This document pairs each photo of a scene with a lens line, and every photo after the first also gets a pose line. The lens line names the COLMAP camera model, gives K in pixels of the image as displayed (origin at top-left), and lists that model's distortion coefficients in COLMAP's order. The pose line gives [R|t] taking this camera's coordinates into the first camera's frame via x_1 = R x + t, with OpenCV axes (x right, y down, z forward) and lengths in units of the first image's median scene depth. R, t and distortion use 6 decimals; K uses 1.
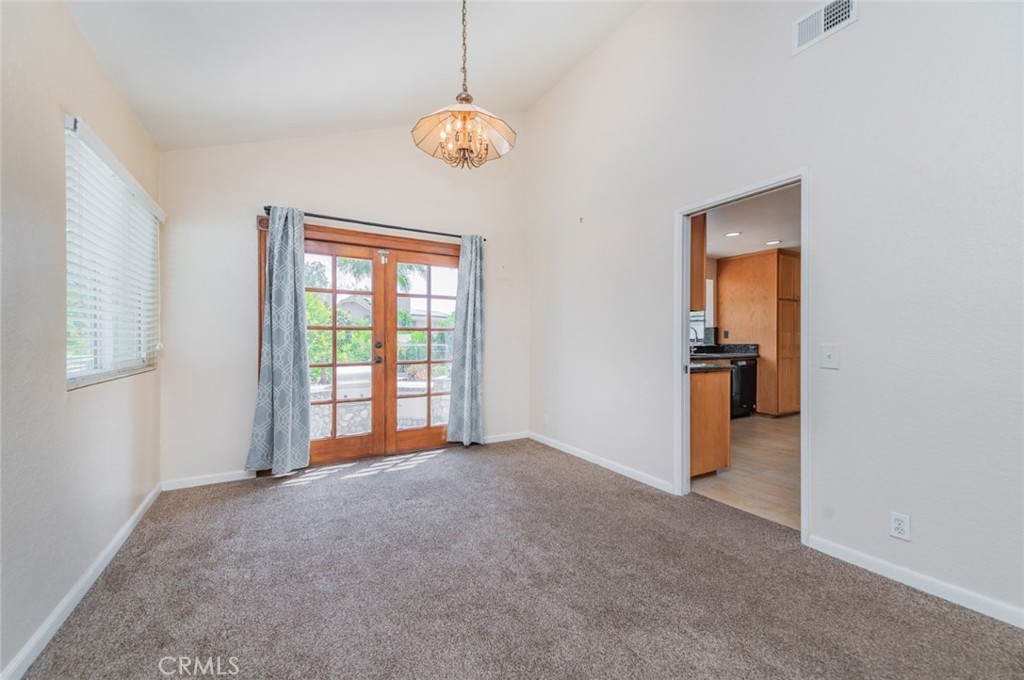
lens RADIAL K [[408.6, 0, 515.5], [0, 408.6, 343.2], [0, 0, 1]] dist [0.011320, -0.001081]
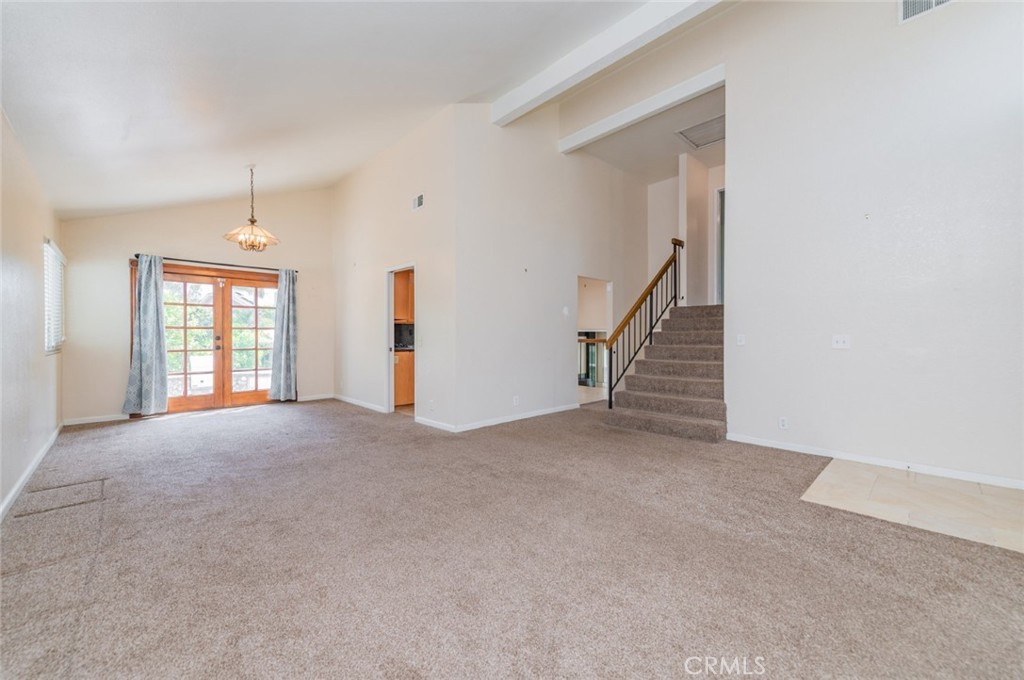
lens RADIAL K [[408.6, 0, 509.7], [0, 408.6, 339.5], [0, 0, 1]] dist [0.011320, -0.001081]
pose [[0.974367, -0.002654, 0.224948, 0.473546], [0.002434, 0.999996, 0.001257, 0.012145], [-0.224950, -0.000677, 0.974370, -0.934559]]
